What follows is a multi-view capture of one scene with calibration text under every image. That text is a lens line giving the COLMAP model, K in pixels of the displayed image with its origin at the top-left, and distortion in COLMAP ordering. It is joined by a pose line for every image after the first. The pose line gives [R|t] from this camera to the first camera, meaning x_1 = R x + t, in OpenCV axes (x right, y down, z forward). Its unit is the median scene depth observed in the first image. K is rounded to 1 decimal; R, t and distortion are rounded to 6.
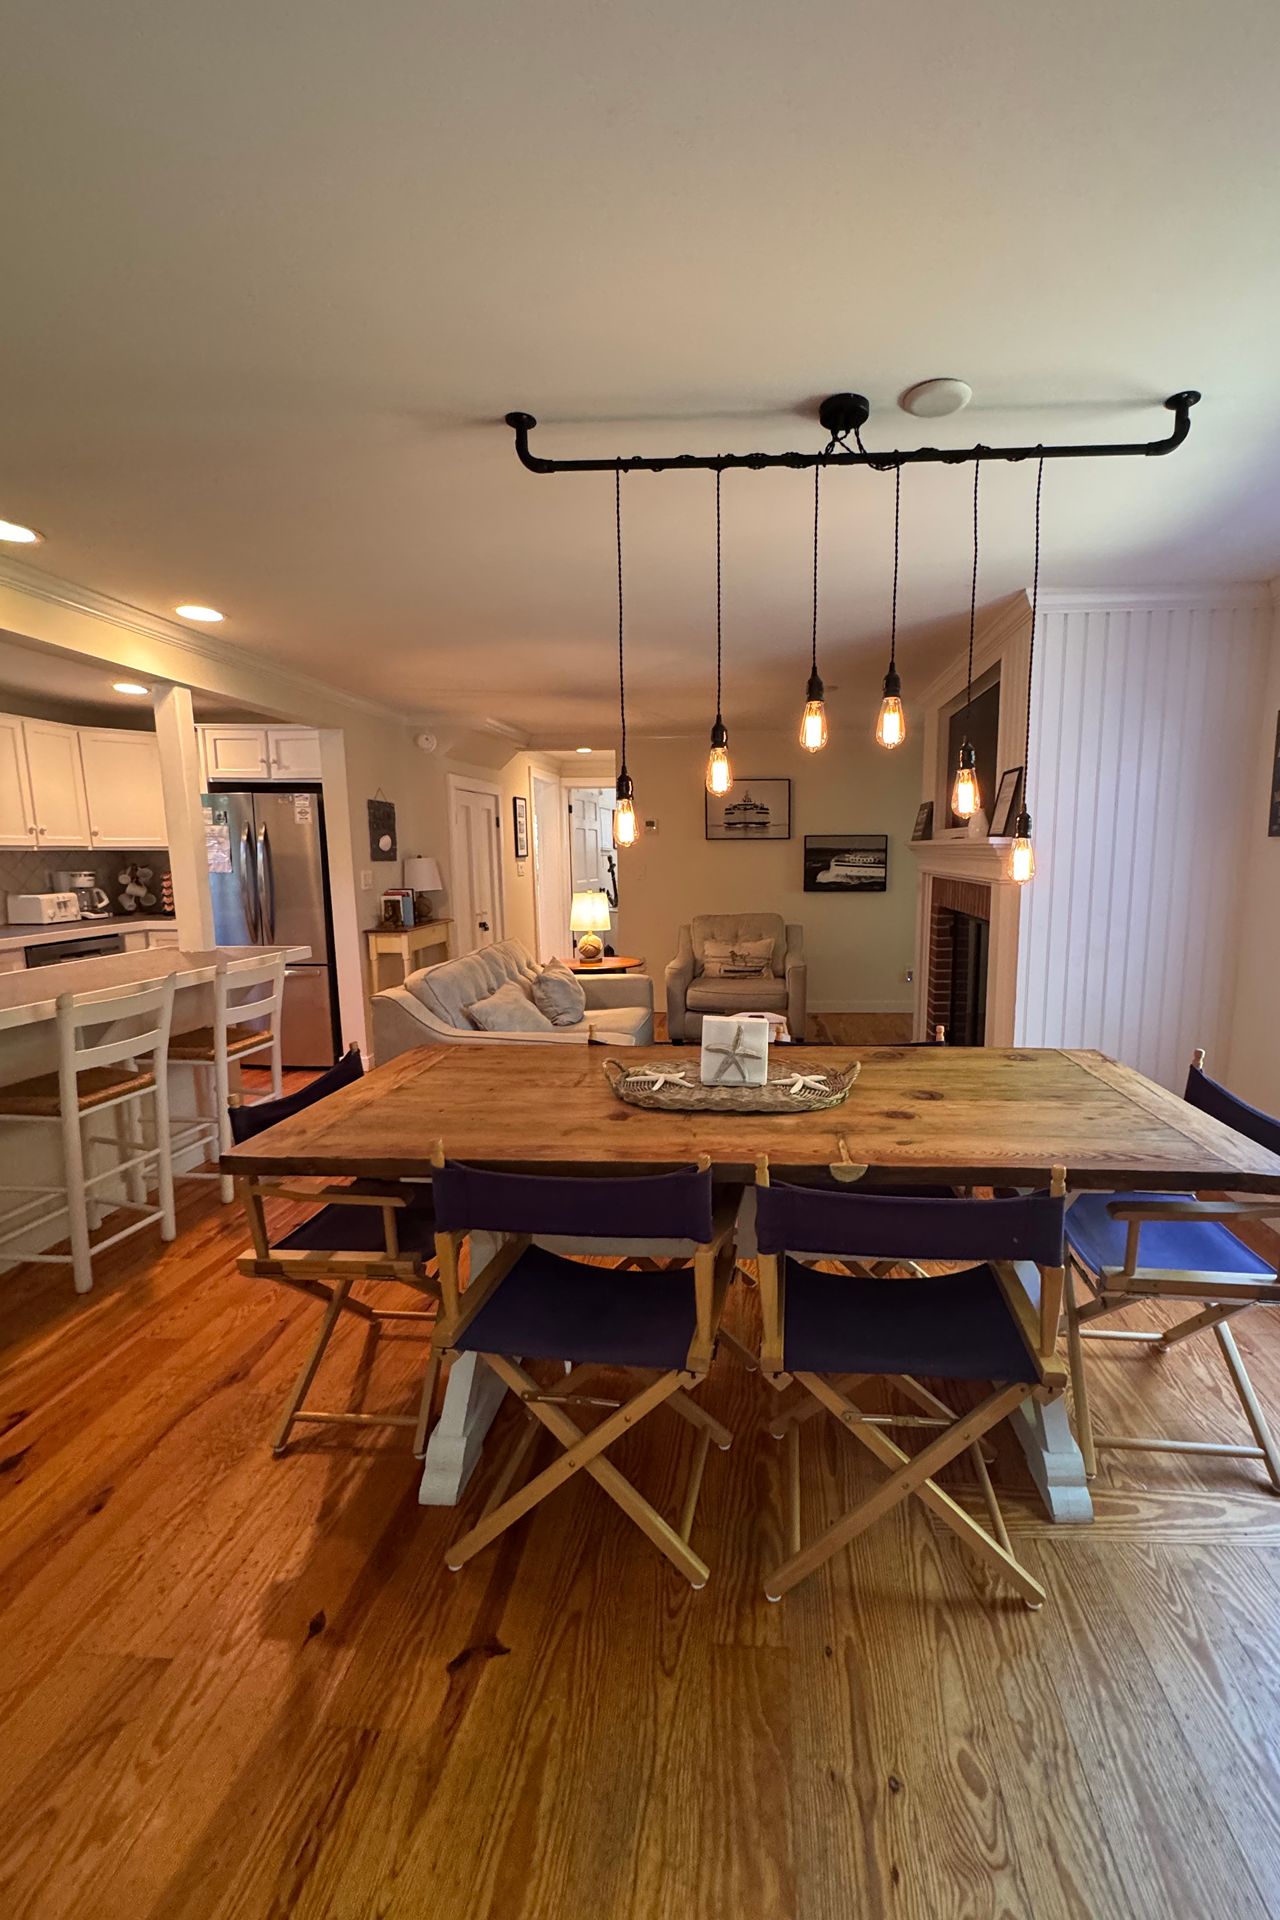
lens RADIAL K [[766.2, 0, 724.0], [0, 766.2, 959.9], [0, 0, 1]] dist [-0.002117, -0.000007]
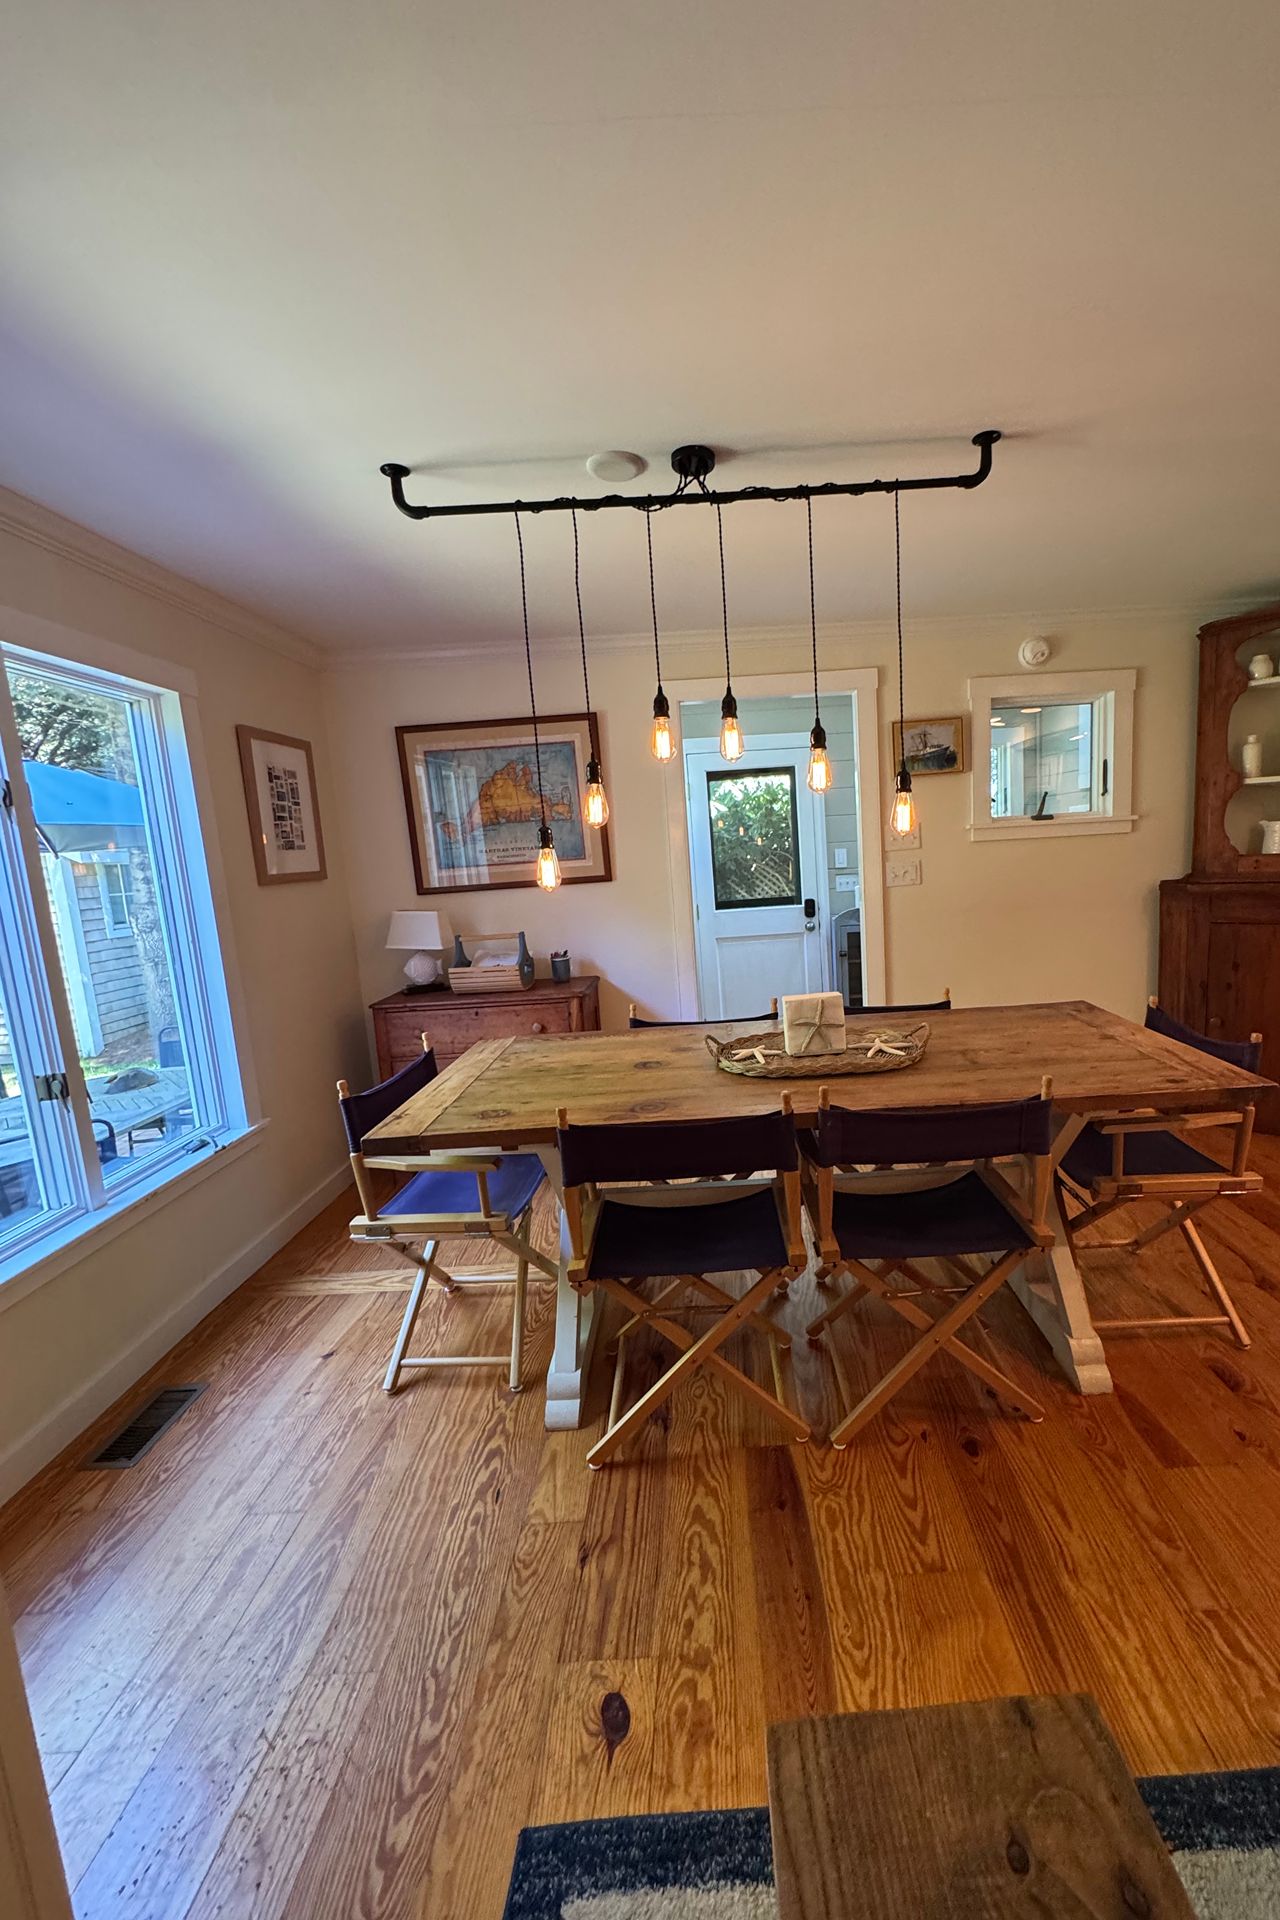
lens RADIAL K [[766.2, 0, 724.0], [0, 766.2, 959.9], [0, 0, 1]] dist [-0.002117, -0.000007]
pose [[-0.996046, 0.069543, -0.055278, 0.112830], [0.051041, 0.957281, 0.284619, -0.167006], [0.072709, 0.280672, -0.957046, 1.150529]]
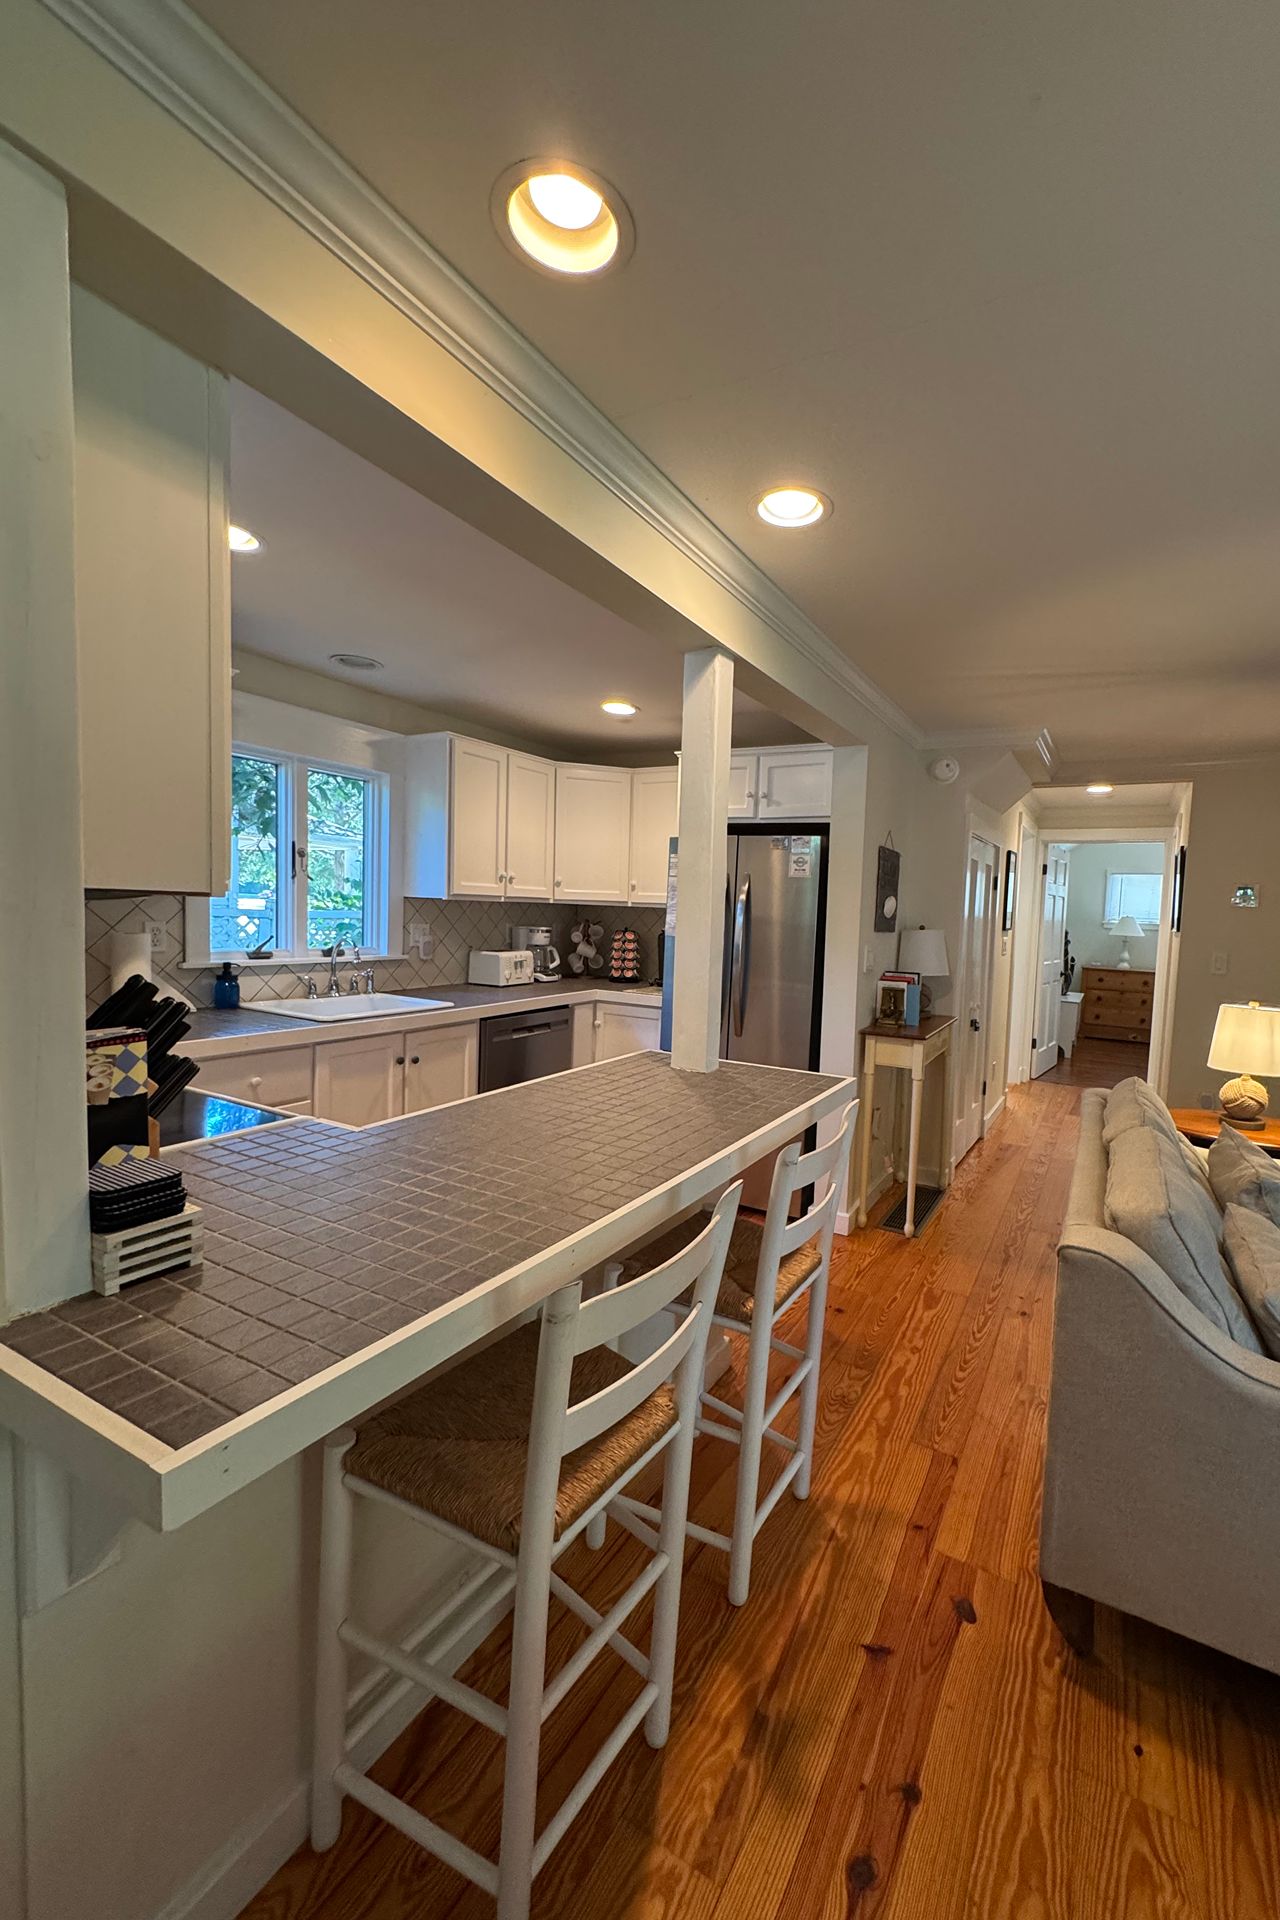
lens RADIAL K [[766.2, 0, 724.0], [0, 766.2, 959.9], [0, 0, 1]] dist [-0.002117, -0.000007]
pose [[0.907684, 0.064732, -0.414632, -0.438418], [-0.098928, 0.993192, -0.061510, -0.069408], [0.407827, 0.096850, 0.907908, 0.457016]]
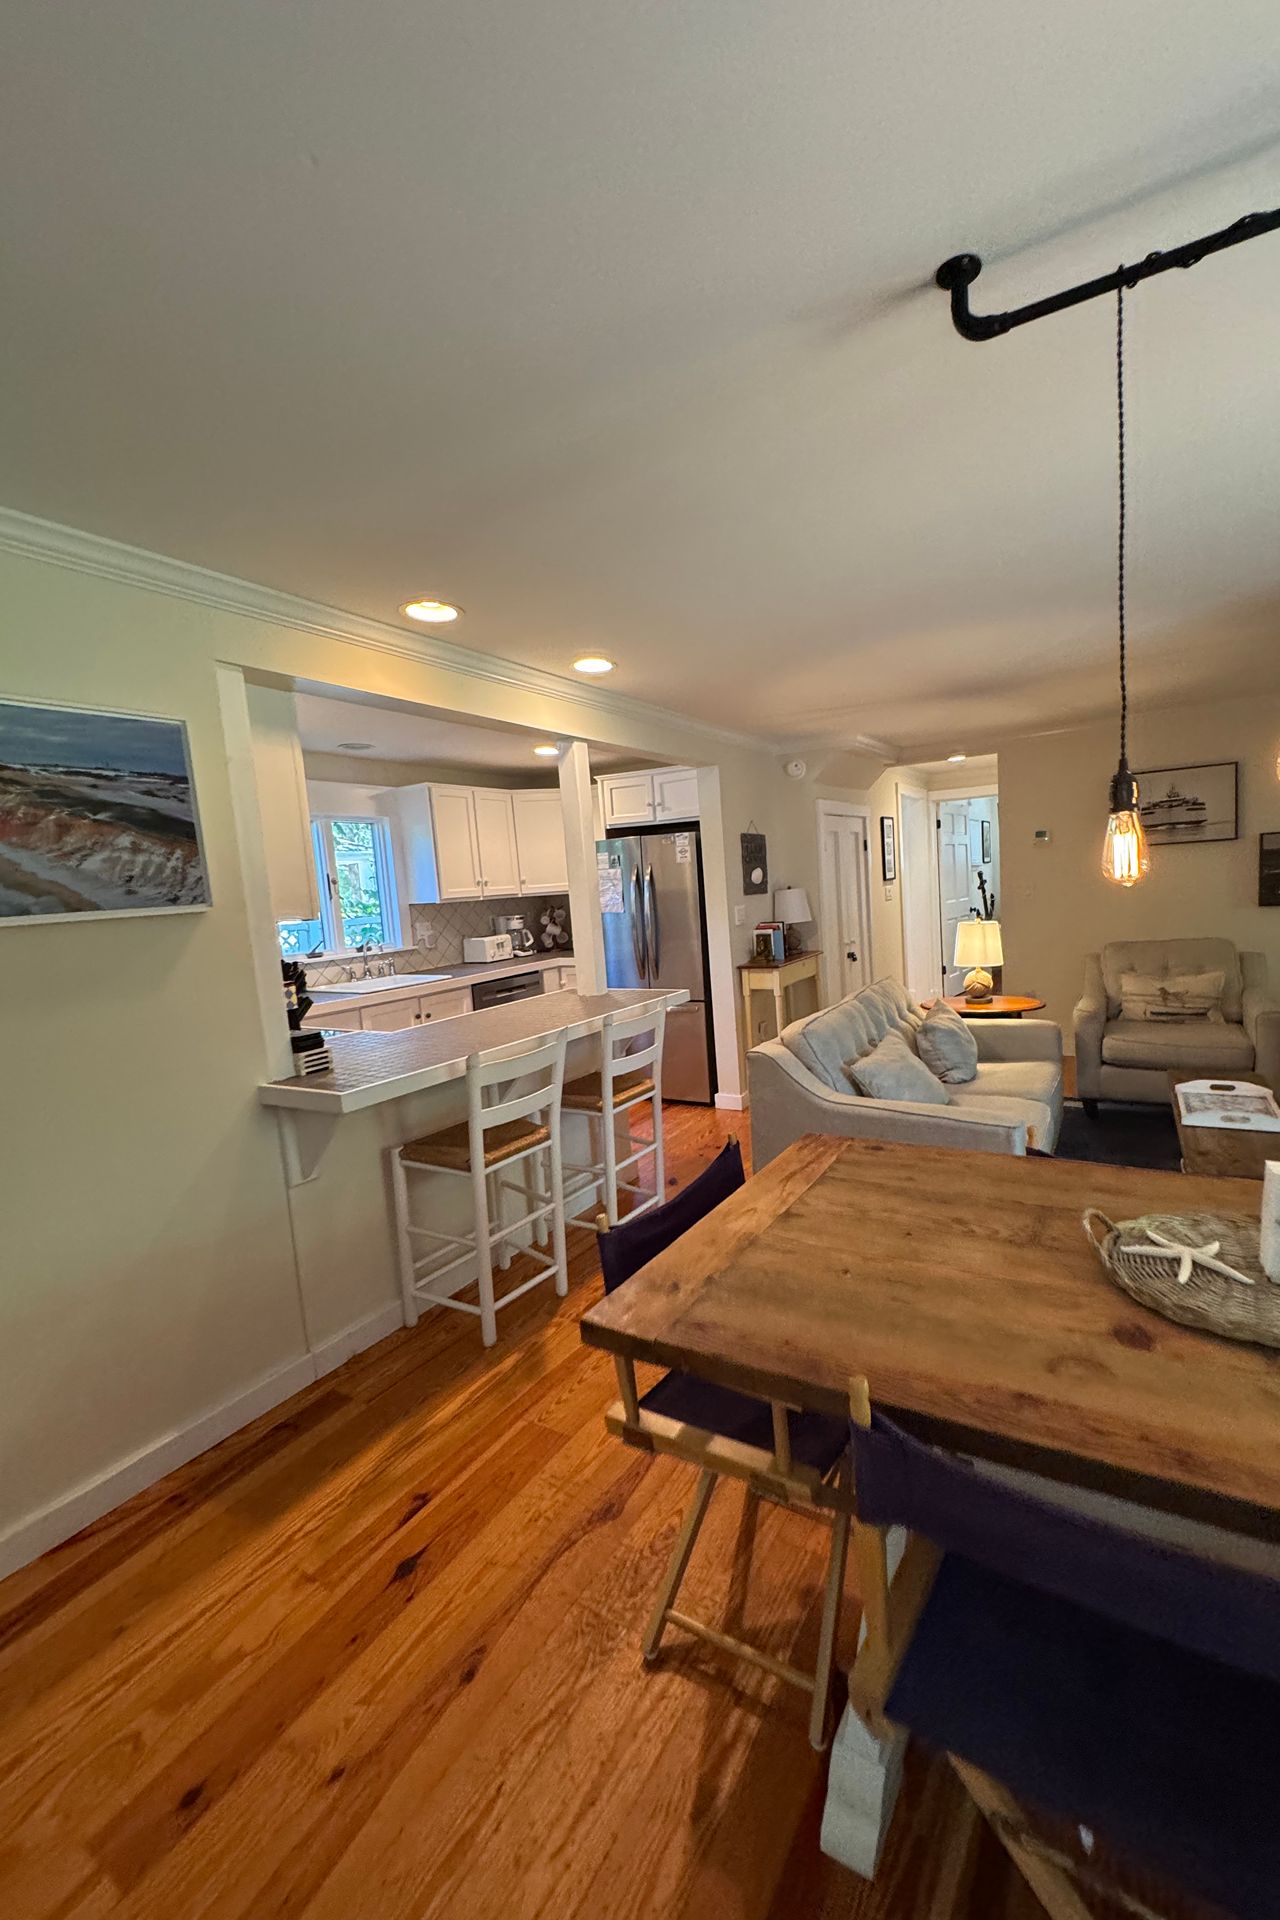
lens RADIAL K [[766.2, 0, 724.0], [0, 766.2, 959.9], [0, 0, 1]] dist [-0.002117, -0.000007]
pose [[0.899486, -0.008169, -0.436873, -0.082736], [-0.000356, 0.999811, -0.019429, -0.040741], [0.436950, 0.017631, 0.899313, 0.159503]]
